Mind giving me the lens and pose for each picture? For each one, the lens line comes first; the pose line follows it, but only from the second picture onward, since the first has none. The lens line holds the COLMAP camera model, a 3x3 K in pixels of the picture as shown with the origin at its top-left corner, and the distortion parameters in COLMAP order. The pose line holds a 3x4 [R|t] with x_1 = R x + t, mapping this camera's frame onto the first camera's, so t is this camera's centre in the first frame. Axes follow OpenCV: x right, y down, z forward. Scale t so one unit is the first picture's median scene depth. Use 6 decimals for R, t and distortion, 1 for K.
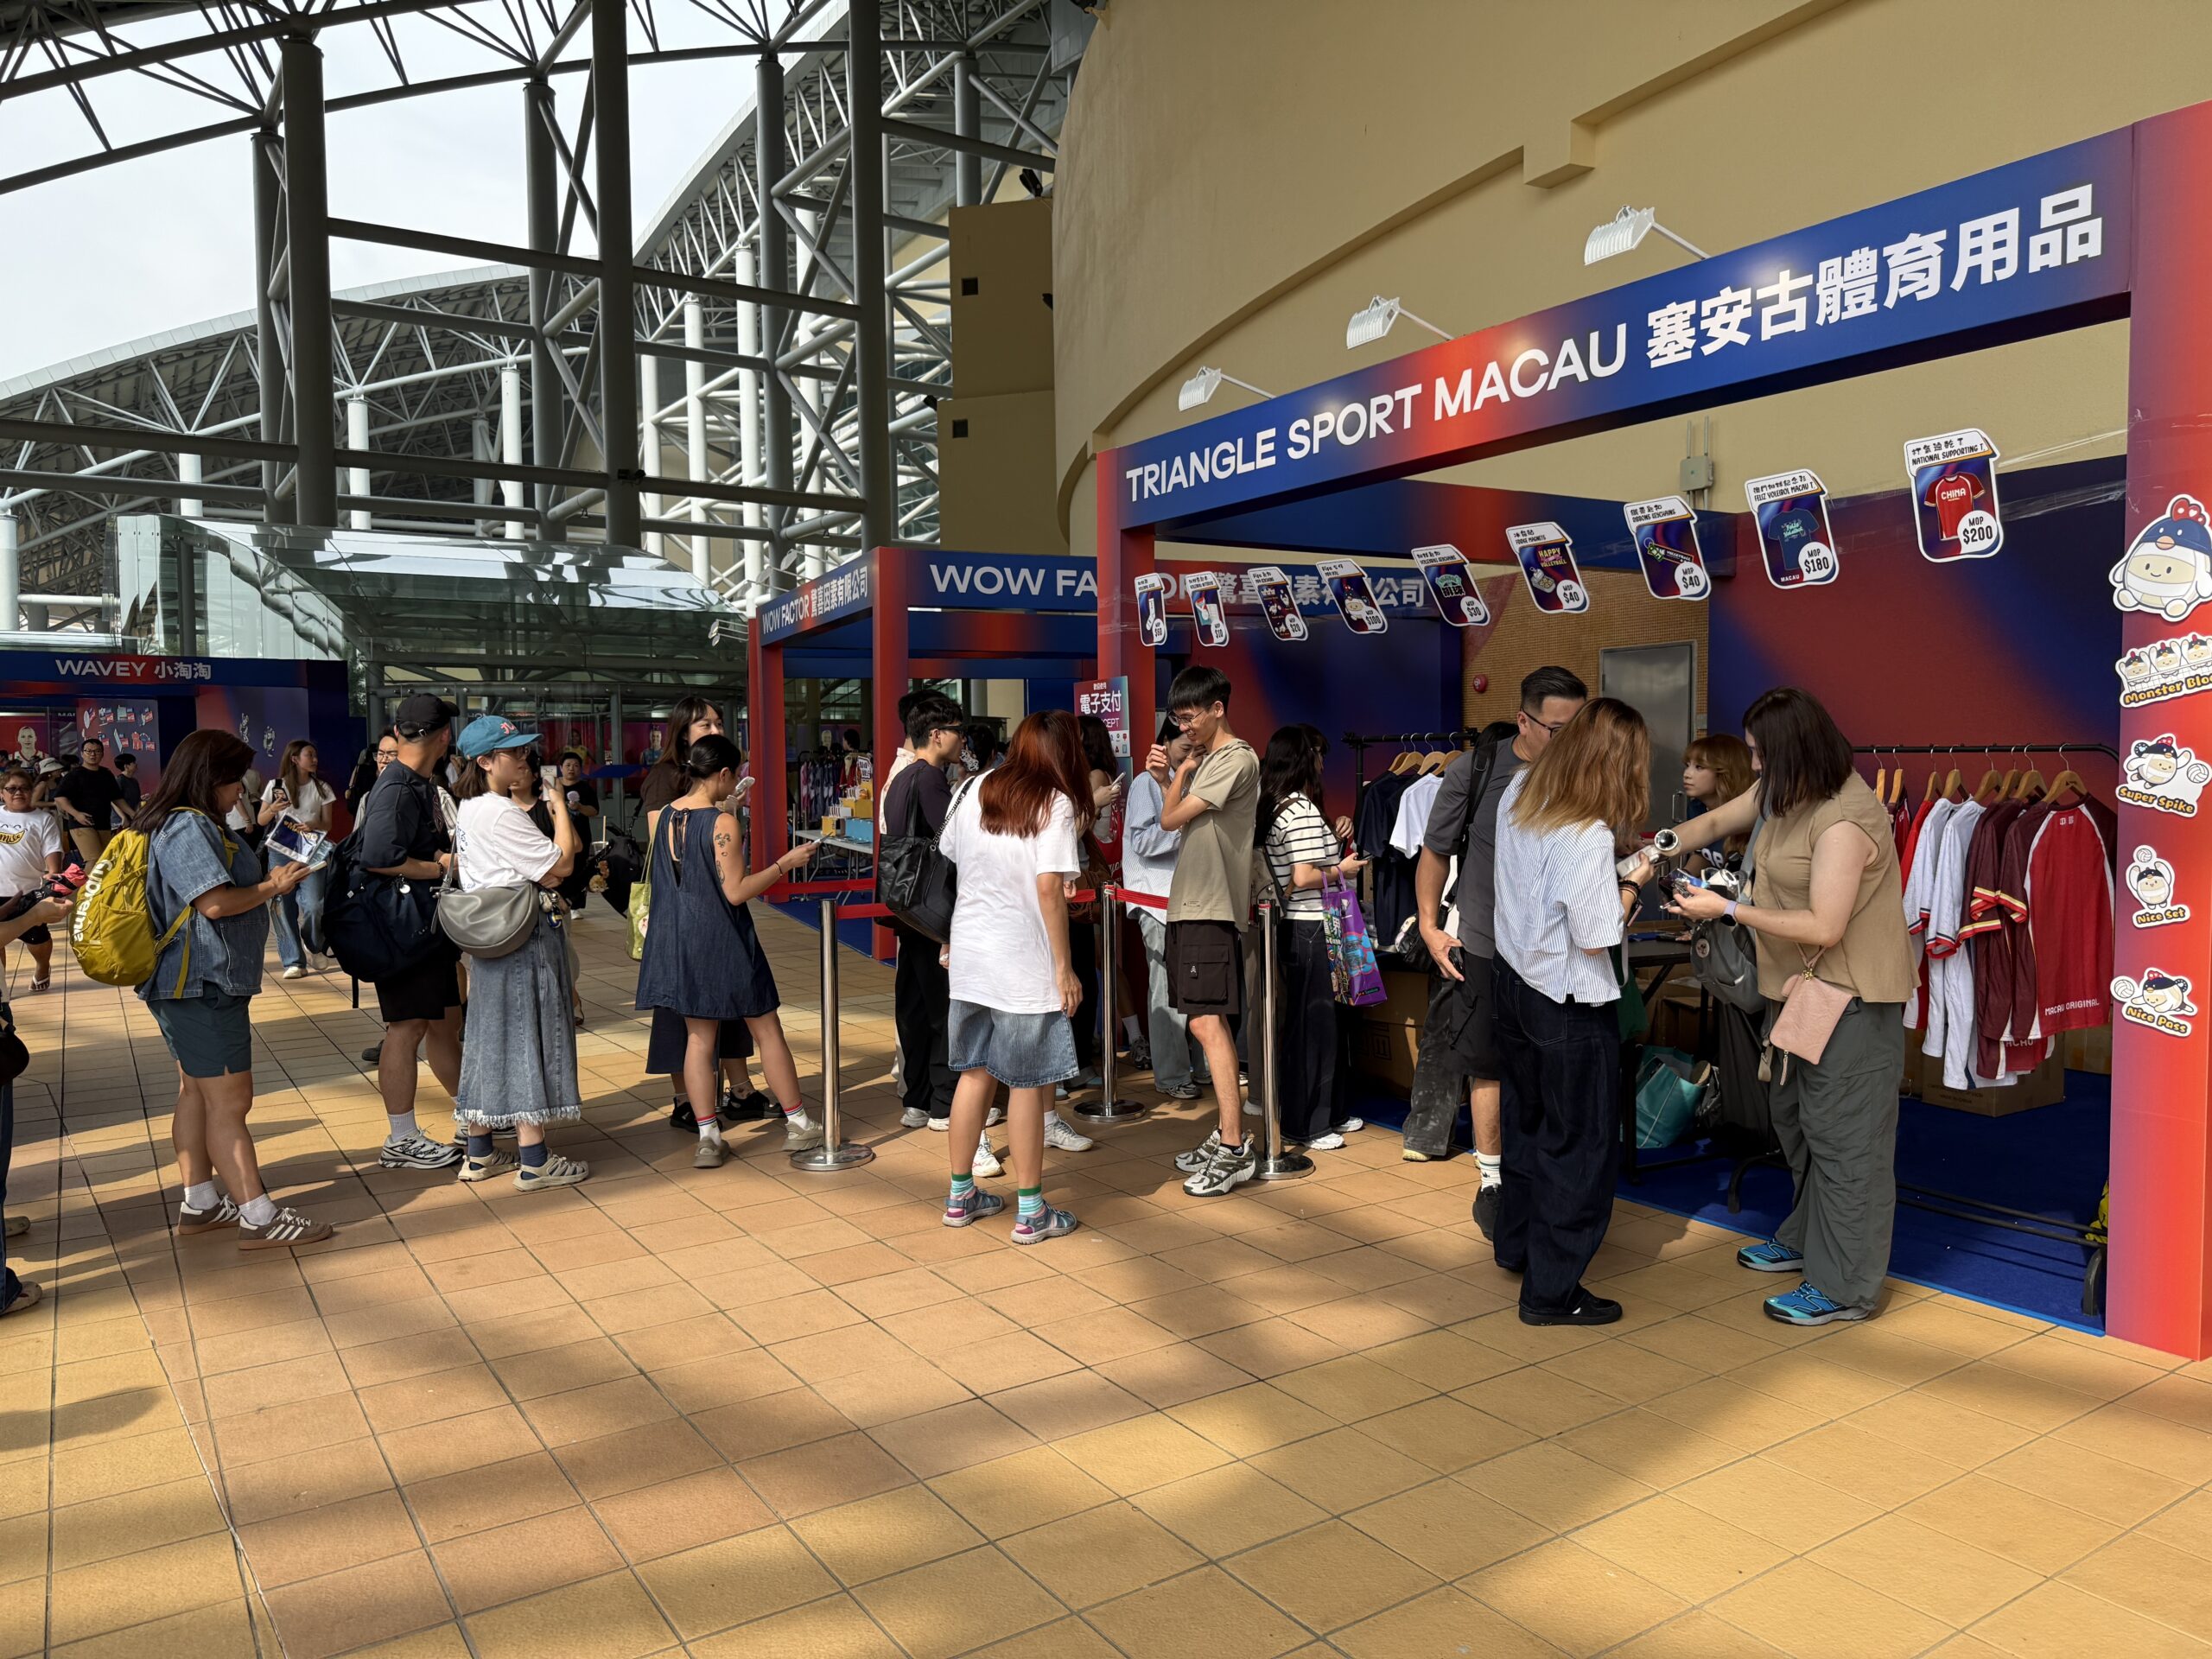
lens RADIAL K [[1593.6, 0, 1103.2], [0, 1593.6, 832.2], [0, 0, 1]] dist [0.009032, -0.030901]
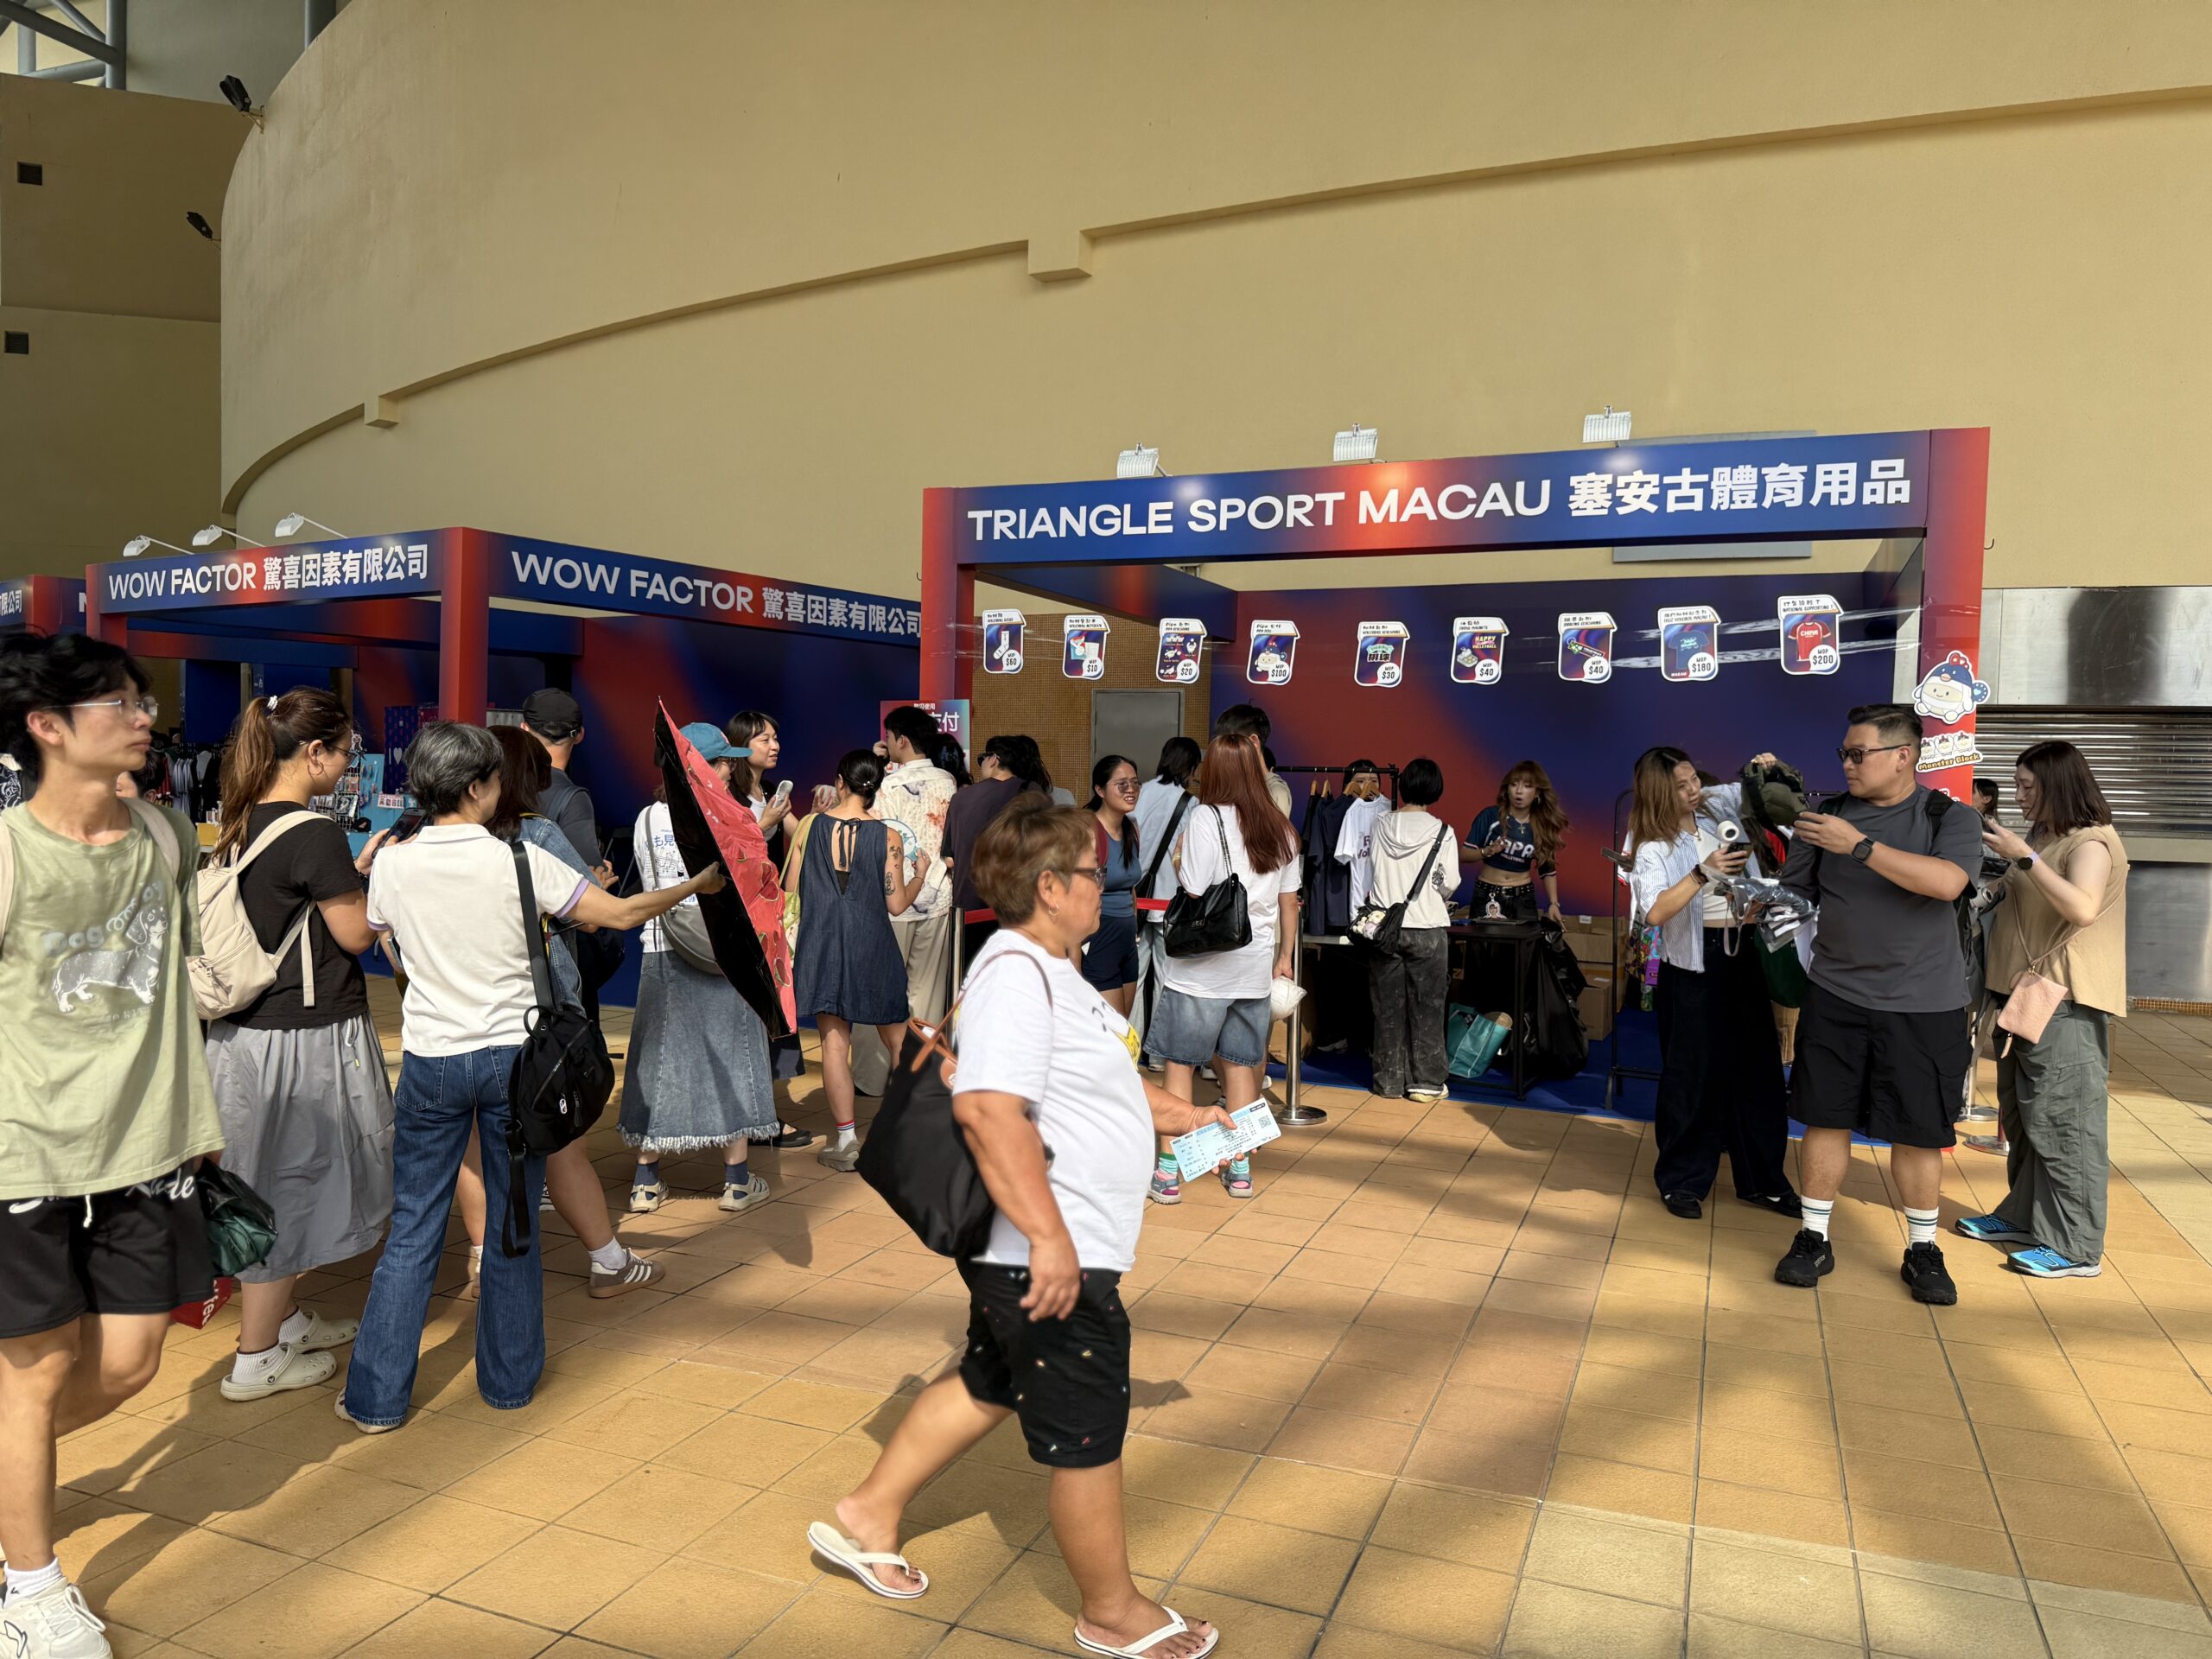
lens RADIAL K [[1593.6, 0, 1087.4], [0, 1593.6, 832.8], [0, 0, 1]] dist [0.009032, -0.030901]
pose [[0.831773, 0.000915, 0.555115, -0.799242], [-0.002158, 0.999996, 0.001584, -0.011511], [-0.555112, -0.002516, 0.831772, 0.062575]]
